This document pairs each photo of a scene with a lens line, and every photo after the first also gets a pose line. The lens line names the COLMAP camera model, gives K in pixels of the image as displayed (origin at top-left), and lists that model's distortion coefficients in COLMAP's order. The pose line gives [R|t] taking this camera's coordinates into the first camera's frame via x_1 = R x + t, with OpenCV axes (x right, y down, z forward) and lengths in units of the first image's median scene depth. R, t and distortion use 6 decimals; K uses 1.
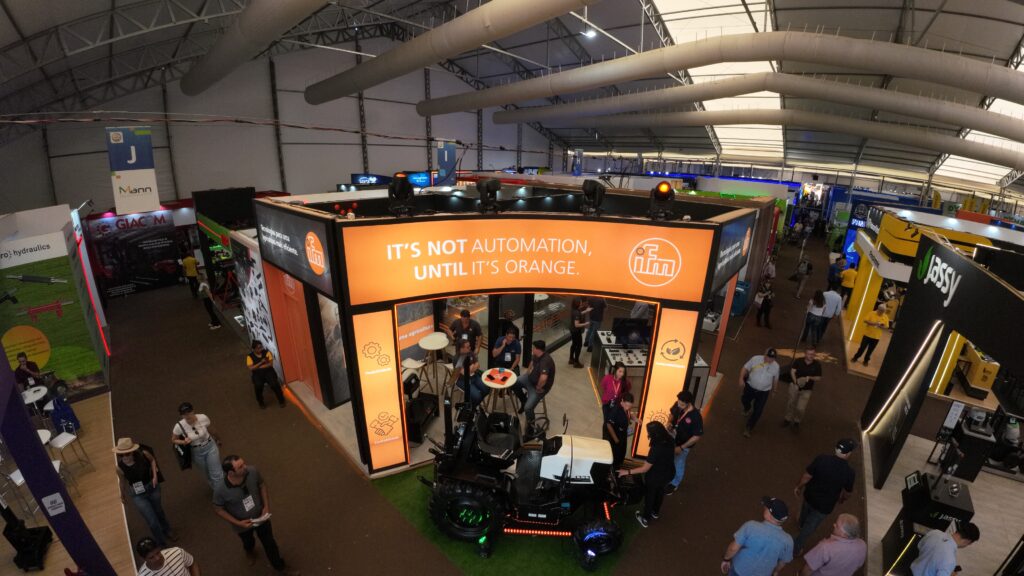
lens RADIAL K [[371.0, 0, 507.2], [0, 371.0, 280.9], [0, 0, 1]] dist [-0.116913, 0.009684]
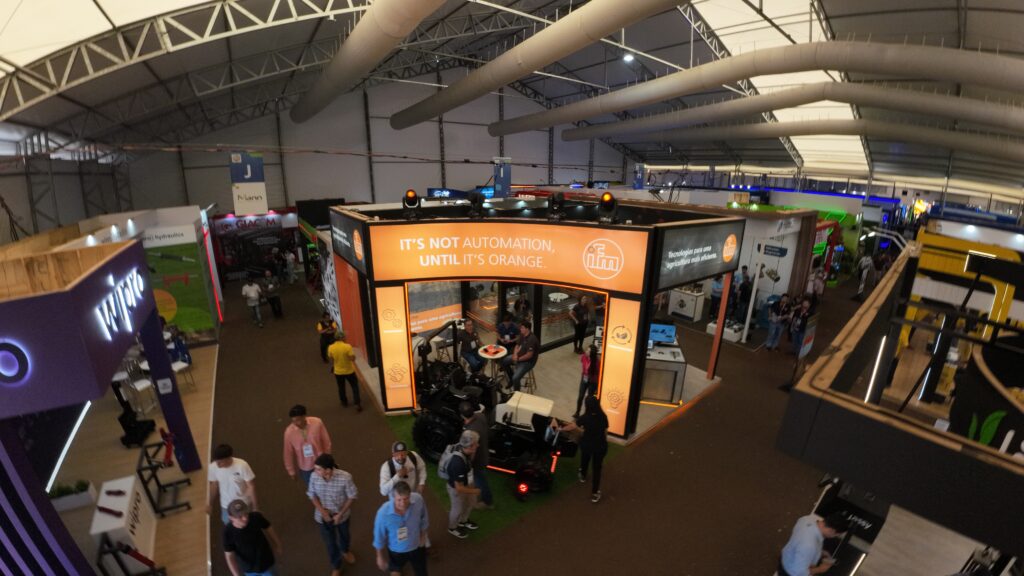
lens RADIAL K [[371.0, 0, 507.2], [0, 371.0, 280.9], [0, 0, 1]] dist [-0.116913, 0.009684]
pose [[0.970882, 0.046349, -0.235032, 0.232514], [-0.054830, 0.998055, -0.029676, 0.045621], [0.233200, 0.041699, 0.971534, -0.157507]]
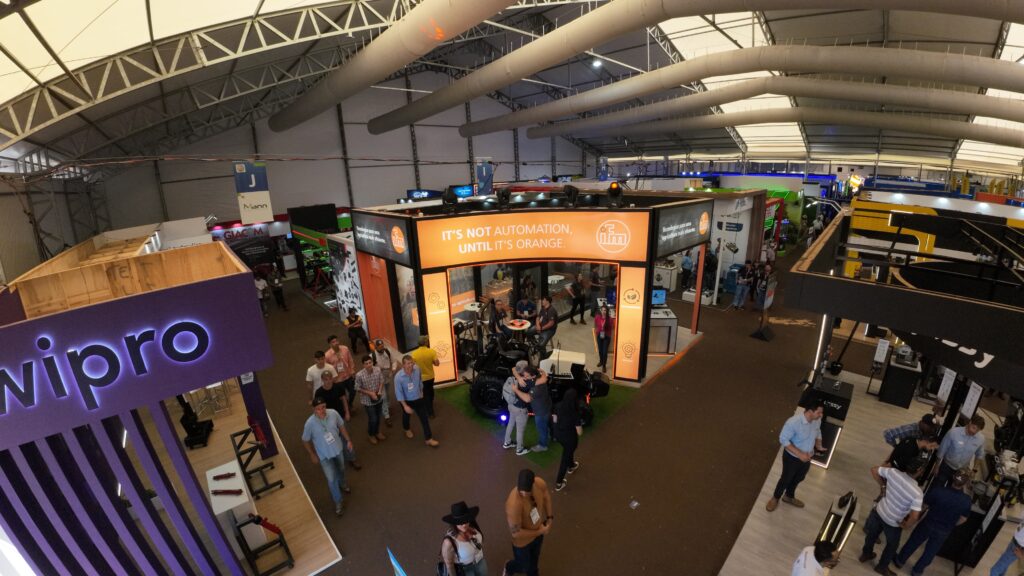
lens RADIAL K [[371.0, 0, 507.2], [0, 371.0, 280.9], [0, 0, 1]] dist [-0.116913, 0.009684]
pose [[0.991368, -0.028481, -0.127981, 0.094638], [0.025308, 0.999332, -0.026347, 0.098333], [0.128646, 0.022881, 0.991427, -0.340798]]
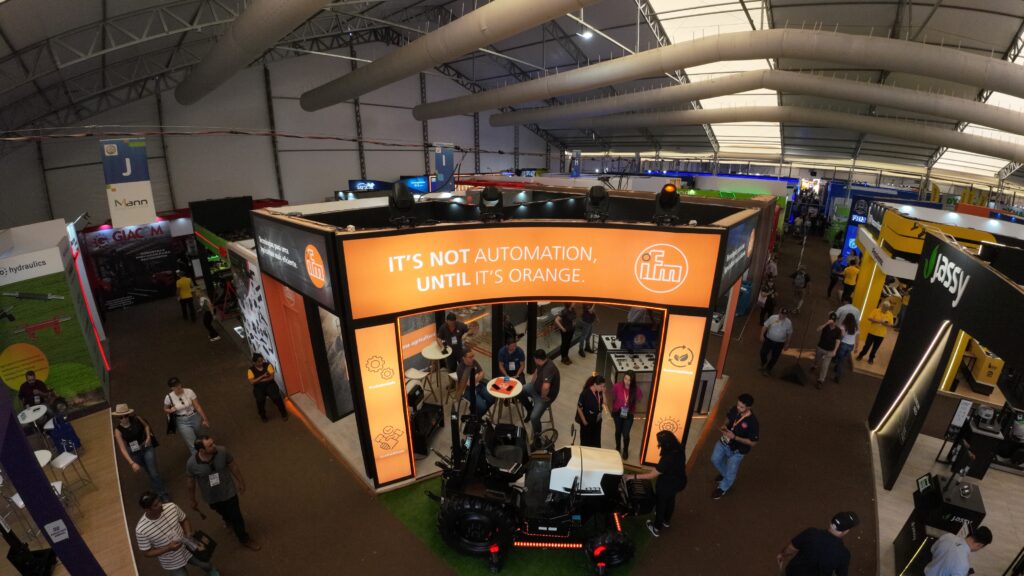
lens RADIAL K [[371.0, 0, 507.2], [0, 371.0, 280.9], [0, 0, 1]] dist [-0.116913, 0.009684]
pose [[0.999769, -0.021392, 0.002111, -0.008085], [0.021399, 0.999765, -0.003324, -0.013540], [-0.002040, 0.003369, 0.999992, 0.011159]]
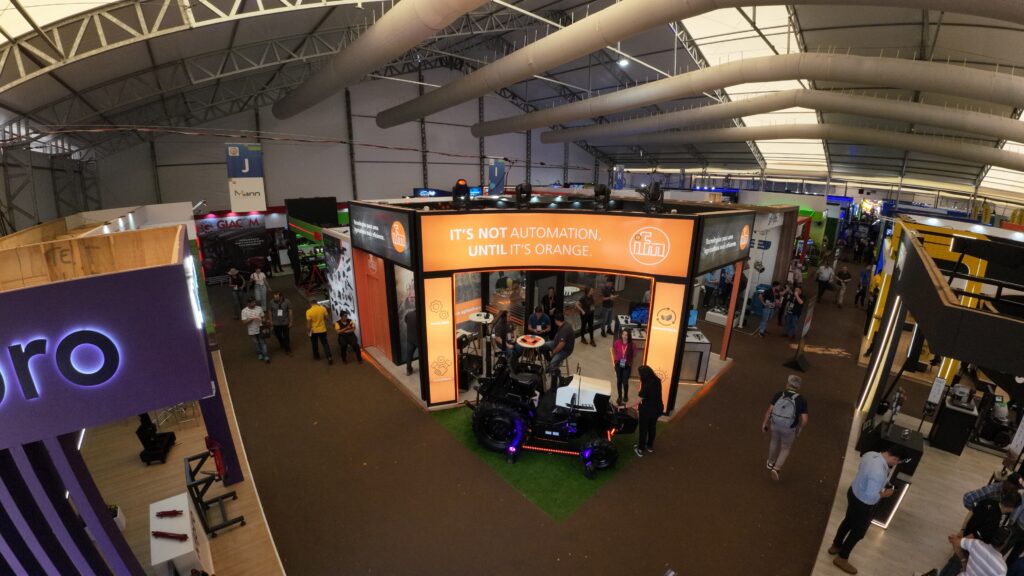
lens RADIAL K [[371.0, 0, 507.2], [0, 371.0, 280.9], [0, 0, 1]] dist [-0.116913, 0.009684]
pose [[0.990852, 0.022466, -0.133069, 0.046854], [-0.028663, 0.998583, -0.044835, 0.087875], [0.131873, 0.048239, 0.990092, -0.210105]]
